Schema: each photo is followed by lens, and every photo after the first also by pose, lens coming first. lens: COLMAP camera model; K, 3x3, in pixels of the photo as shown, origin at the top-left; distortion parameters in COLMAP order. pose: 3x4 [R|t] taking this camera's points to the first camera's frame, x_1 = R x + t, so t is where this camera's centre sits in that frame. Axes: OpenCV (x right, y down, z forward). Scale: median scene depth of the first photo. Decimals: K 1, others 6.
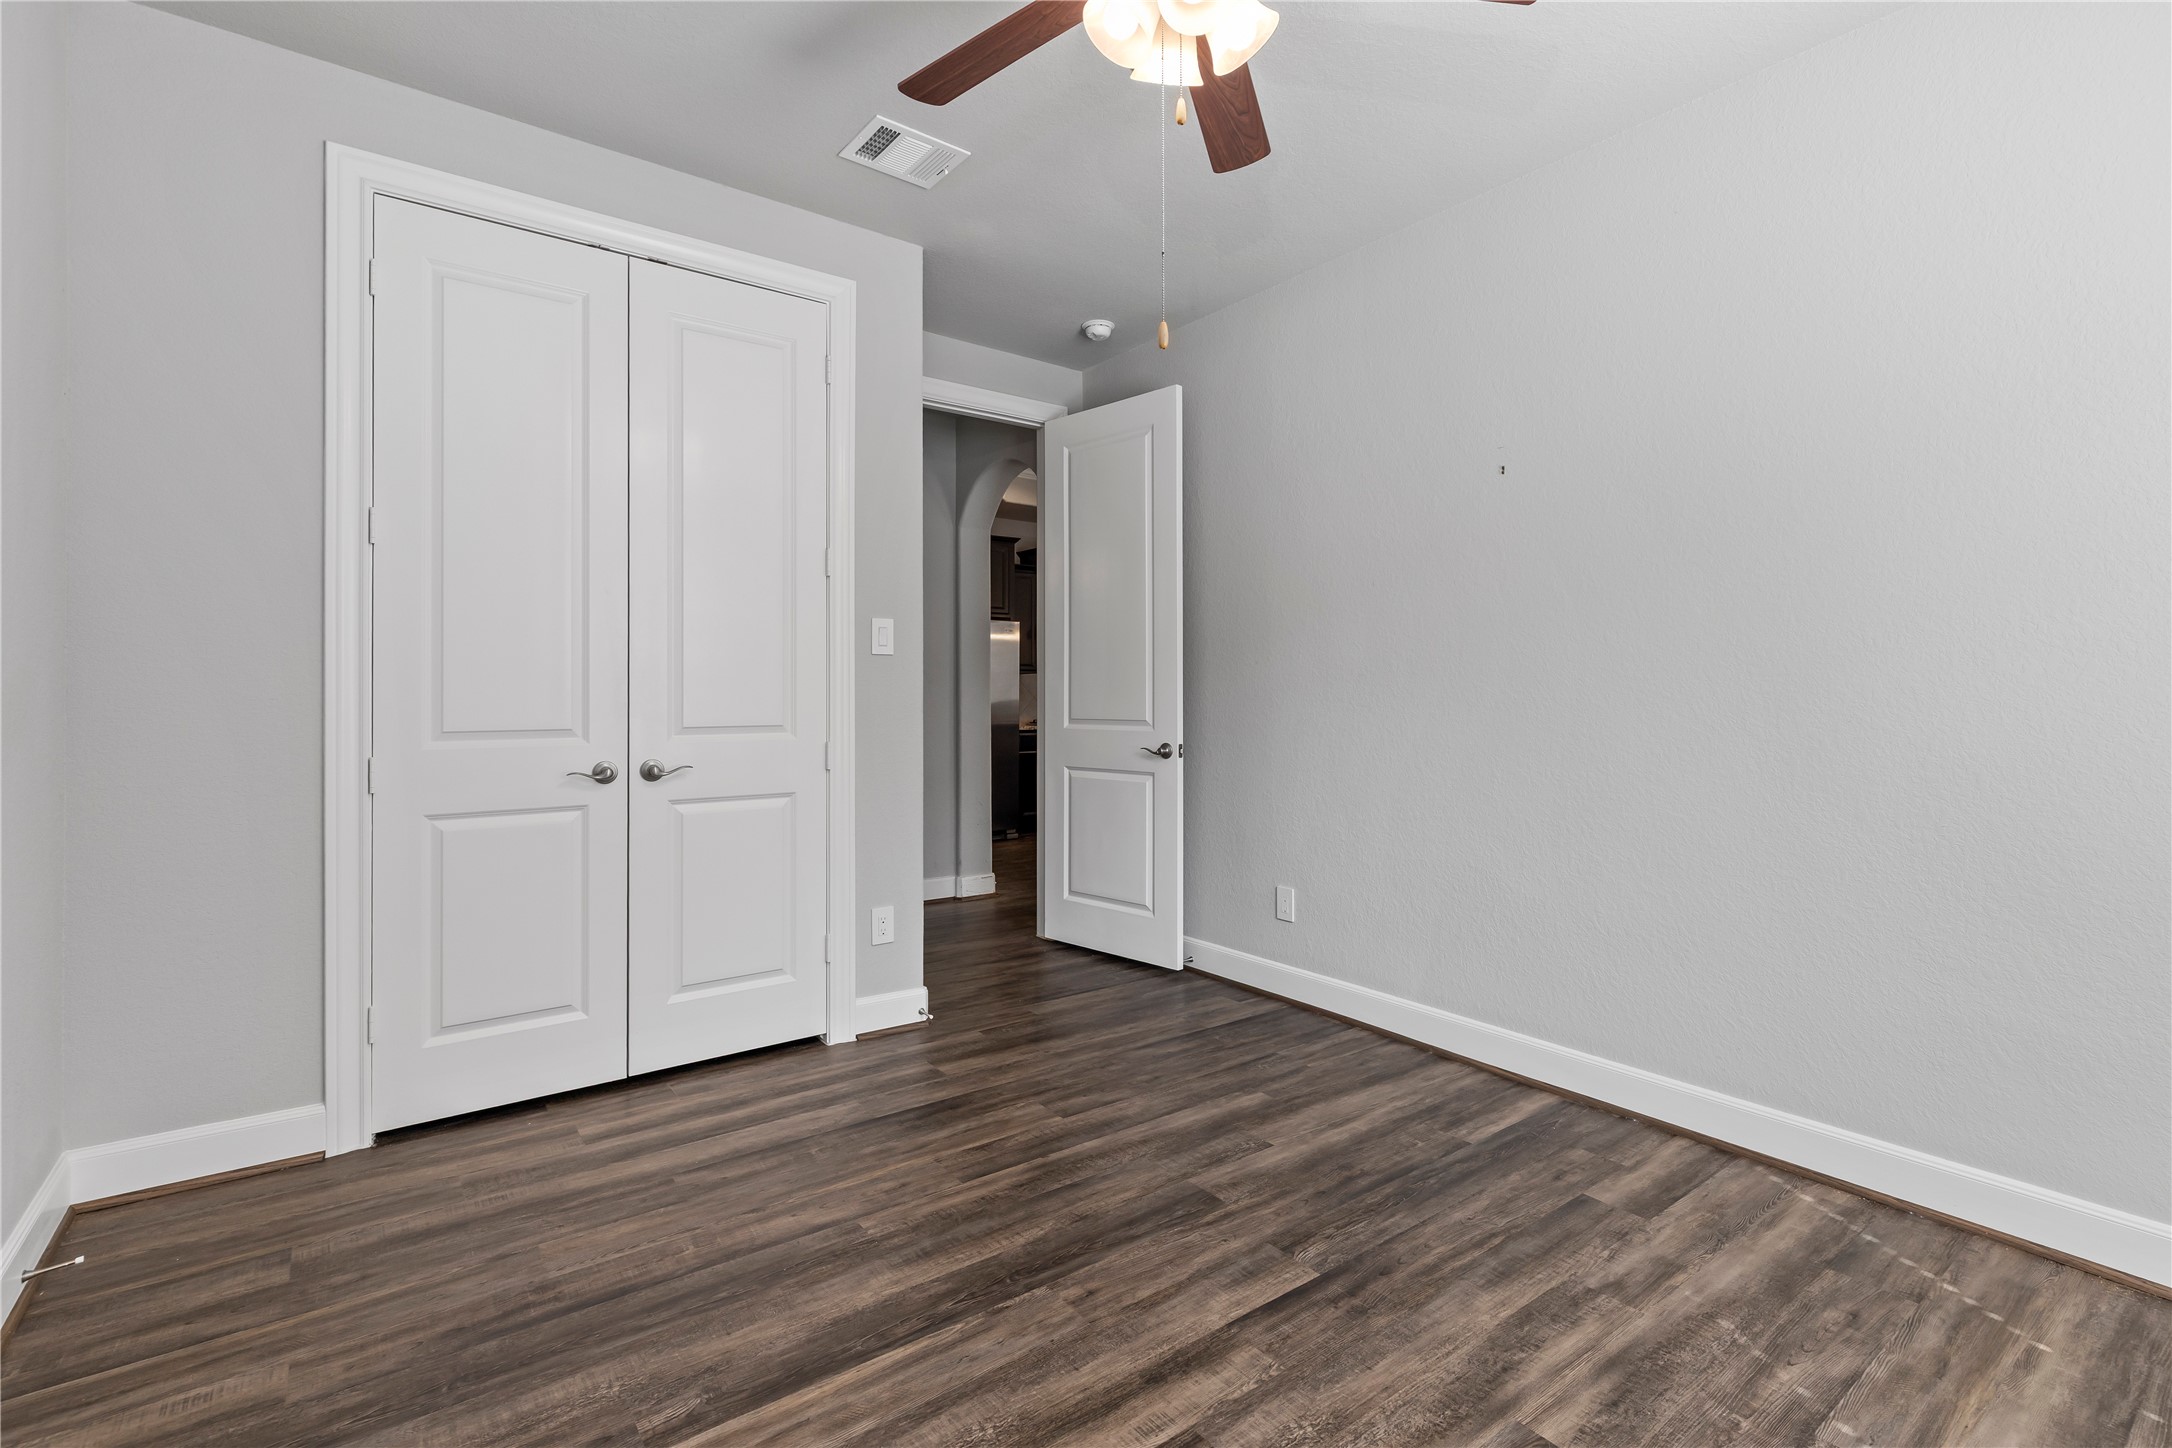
lens RADIAL K [[980.0, 0, 1096.4], [0, 980.0, 700.2], [0, 0, 1]] dist [0.005341, -0.001133]
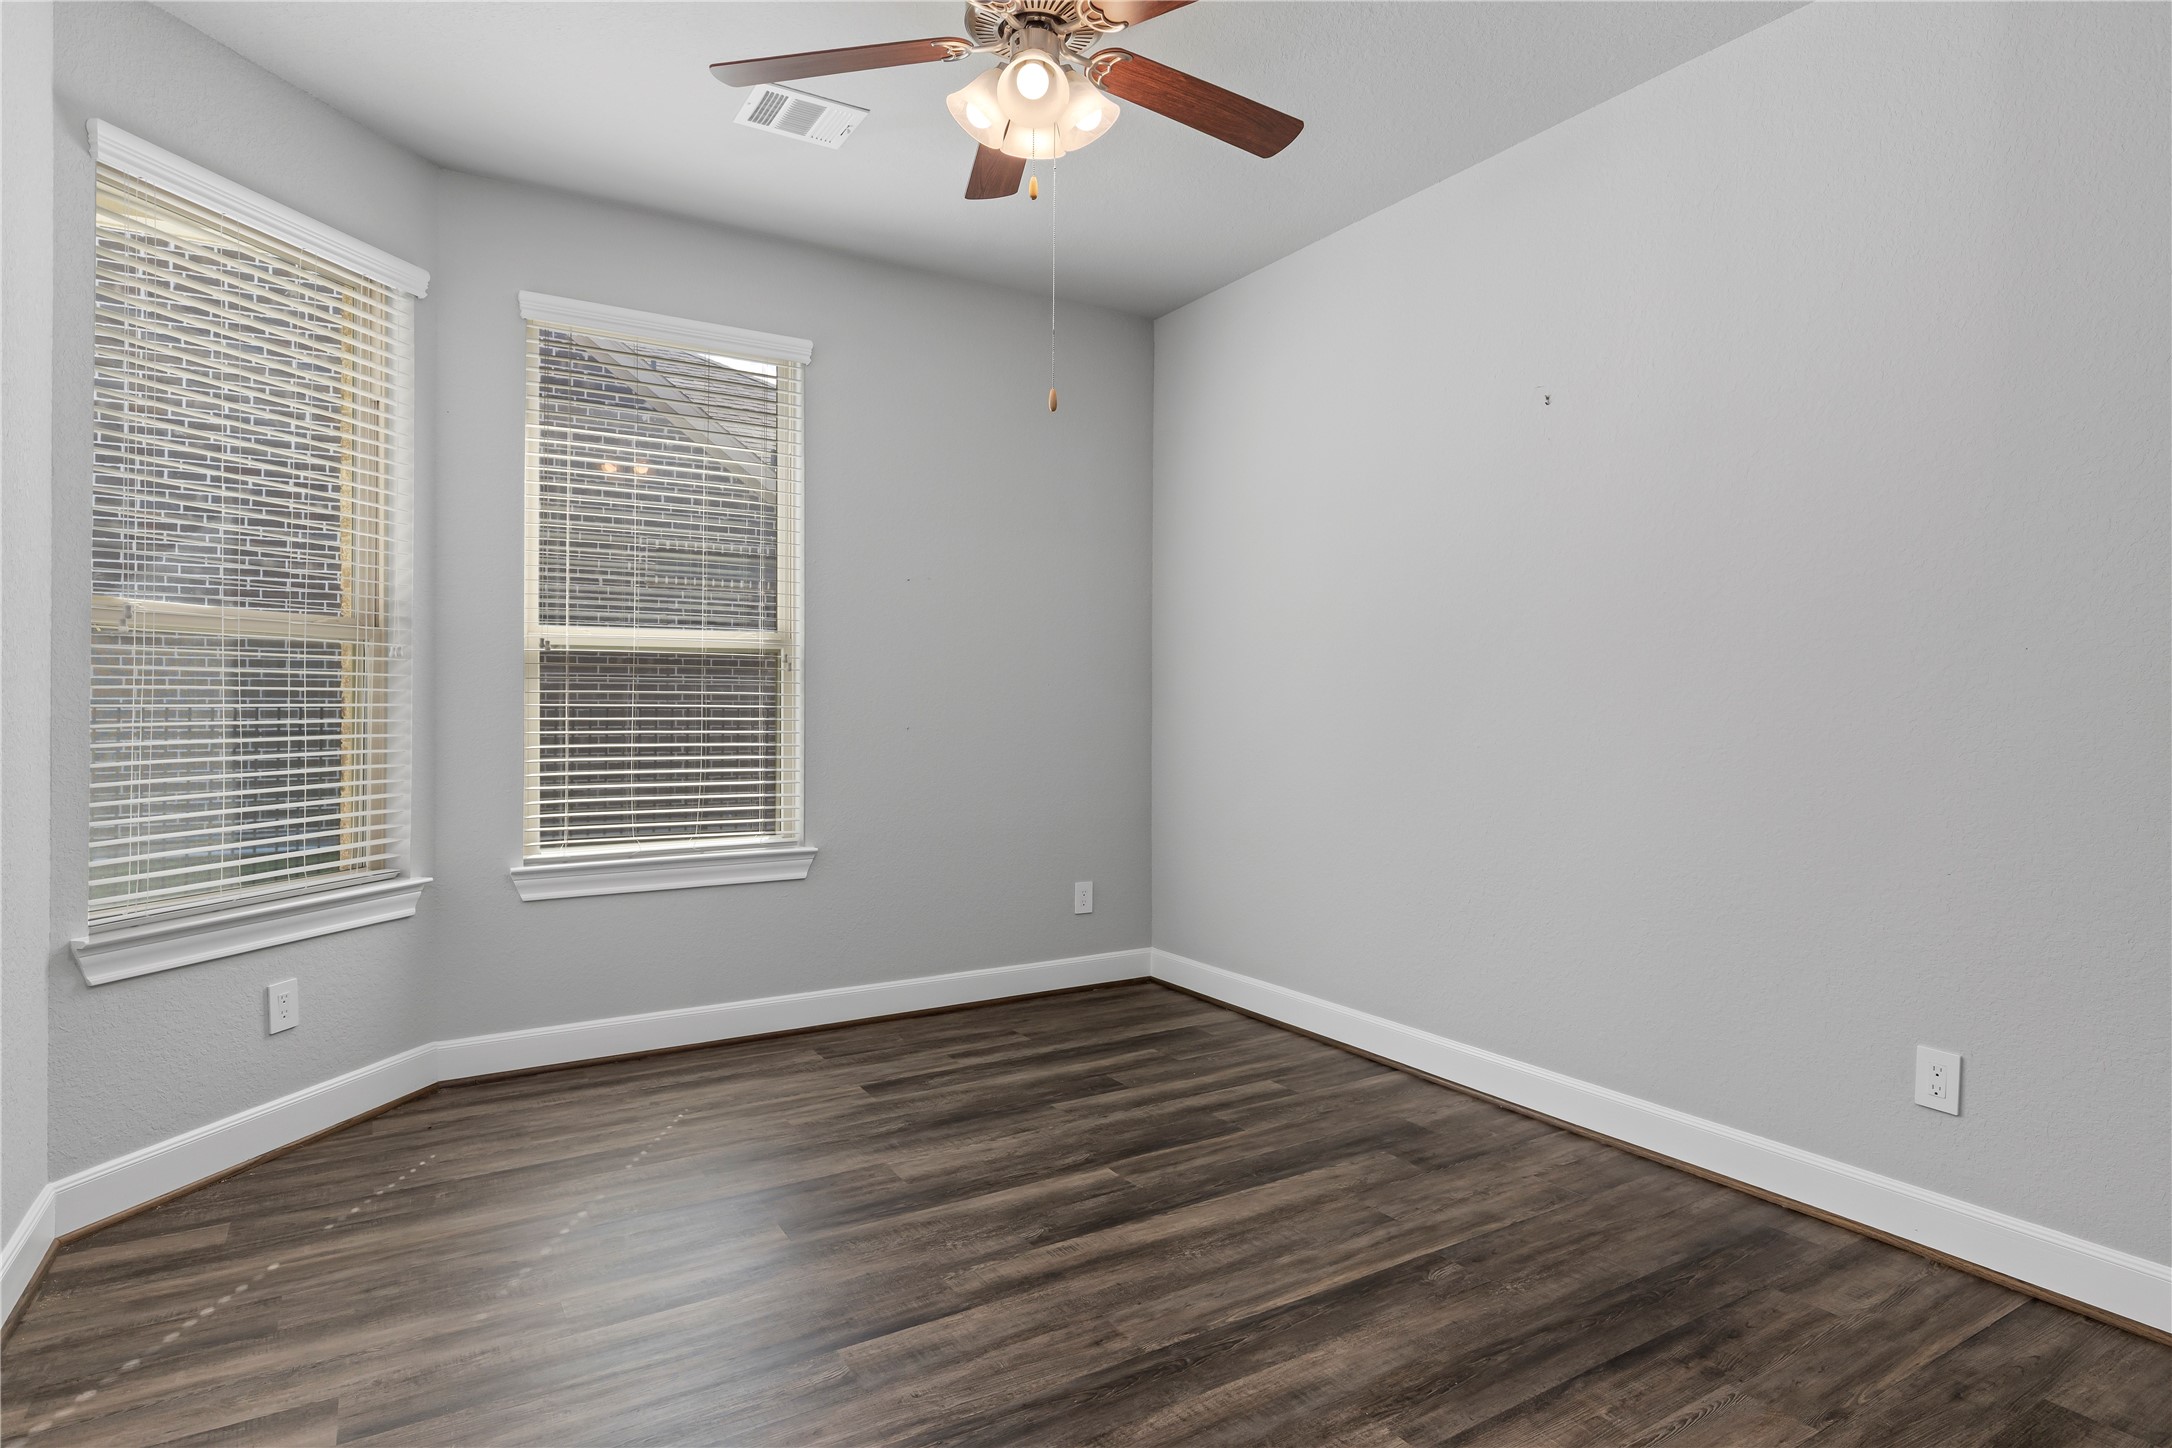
lens RADIAL K [[1164.3, 0, 1098.3], [0, 1164.3, 707.7], [0, 0, 1]] dist [0.000872, 0.000045]
pose [[-0.996049, -0.006756, 0.088545, -0.100218], [-0.006173, 0.999957, 0.006856, -0.003497], [-0.088587, 0.006282, -0.996049, 2.093766]]
